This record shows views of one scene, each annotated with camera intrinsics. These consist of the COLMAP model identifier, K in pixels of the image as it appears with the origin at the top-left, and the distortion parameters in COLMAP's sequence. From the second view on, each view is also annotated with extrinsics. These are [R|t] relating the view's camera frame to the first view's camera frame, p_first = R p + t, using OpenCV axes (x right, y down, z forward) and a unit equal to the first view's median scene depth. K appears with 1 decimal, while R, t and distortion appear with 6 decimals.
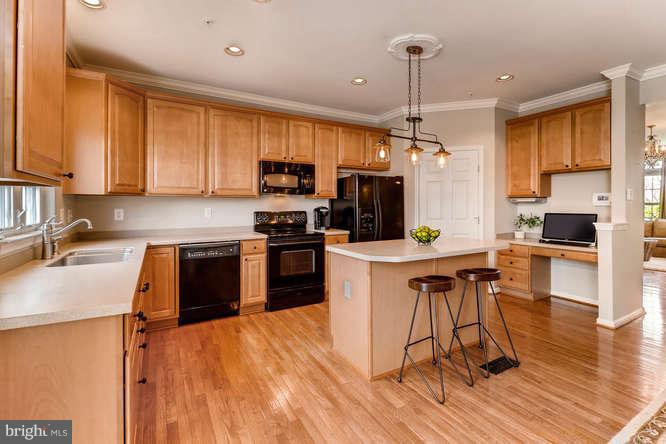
lens RADIAL K [[306.5, 0, 336.5], [0, 306.5, 209.0], [0, 0, 1]] dist [0.015442, -0.012318]
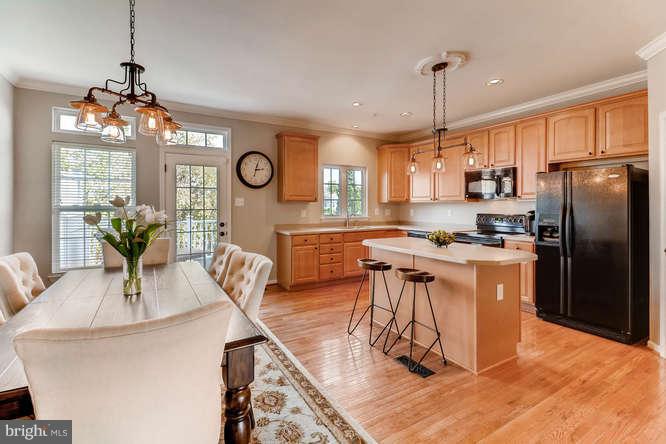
lens RADIAL K [[306.5, 0, 336.5], [0, 306.5, 209.0], [0, 0, 1]] dist [0.015442, -0.012318]
pose [[0.020972, 0.012370, -0.999704, 1.030647], [-0.006577, 0.999904, 0.012235, -0.020847], [0.999758, 0.006319, 0.021051, 0.476355]]
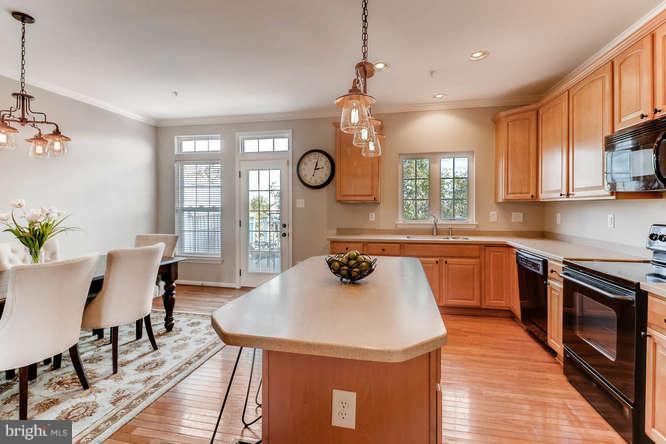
lens RADIAL K [[306.5, 0, 336.5], [0, 306.5, 209.0], [0, 0, 1]] dist [0.015442, -0.012318]
pose [[-0.661478, 0.006193, -0.749939, 0.575043], [-0.004449, 0.999916, 0.012182, -0.024264], [0.749951, 0.011394, -0.661395, 1.049297]]
